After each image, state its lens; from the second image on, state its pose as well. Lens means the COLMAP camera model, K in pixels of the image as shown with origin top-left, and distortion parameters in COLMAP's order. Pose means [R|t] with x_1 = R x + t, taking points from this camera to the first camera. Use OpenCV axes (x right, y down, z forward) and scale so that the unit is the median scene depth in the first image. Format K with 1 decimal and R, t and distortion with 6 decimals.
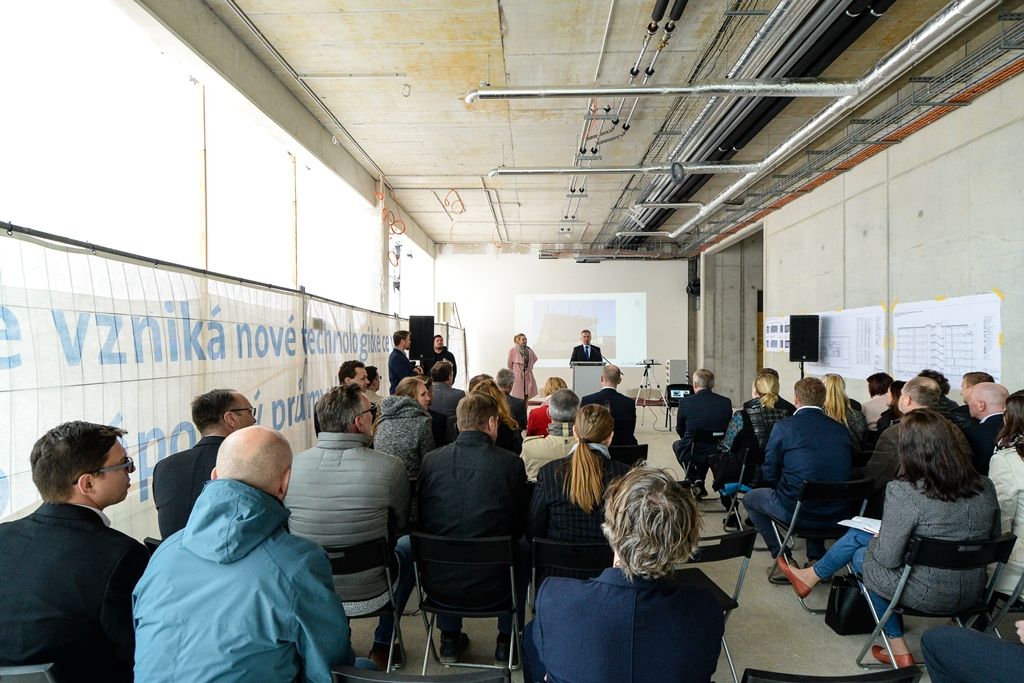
lens RADIAL K [[532.6, 0, 510.5], [0, 532.6, 344.7], [0, 0, 1]] dist [-0.000040, -0.000007]
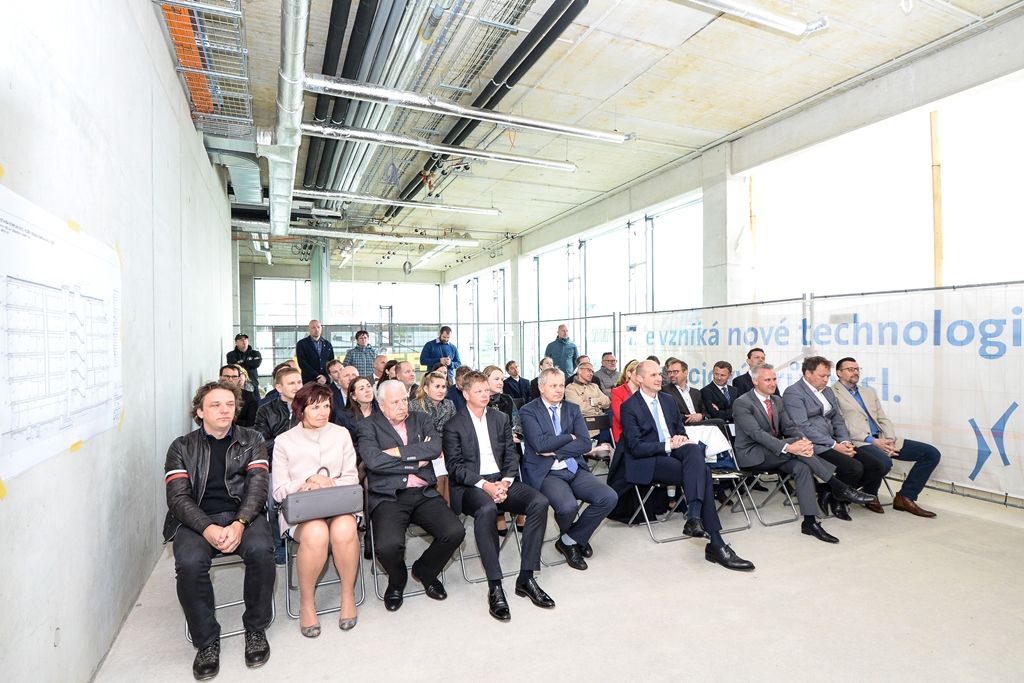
lens RADIAL K [[532.6, 0, 511.7], [0, 532.6, 343.1], [0, 0, 1]] dist [-0.000040, -0.000007]
pose [[-0.898776, 0.003790, -0.438393, 0.771032], [0.003592, 0.999993, 0.001281, 0.007569], [0.438394, -0.000424, -0.898783, 1.697349]]
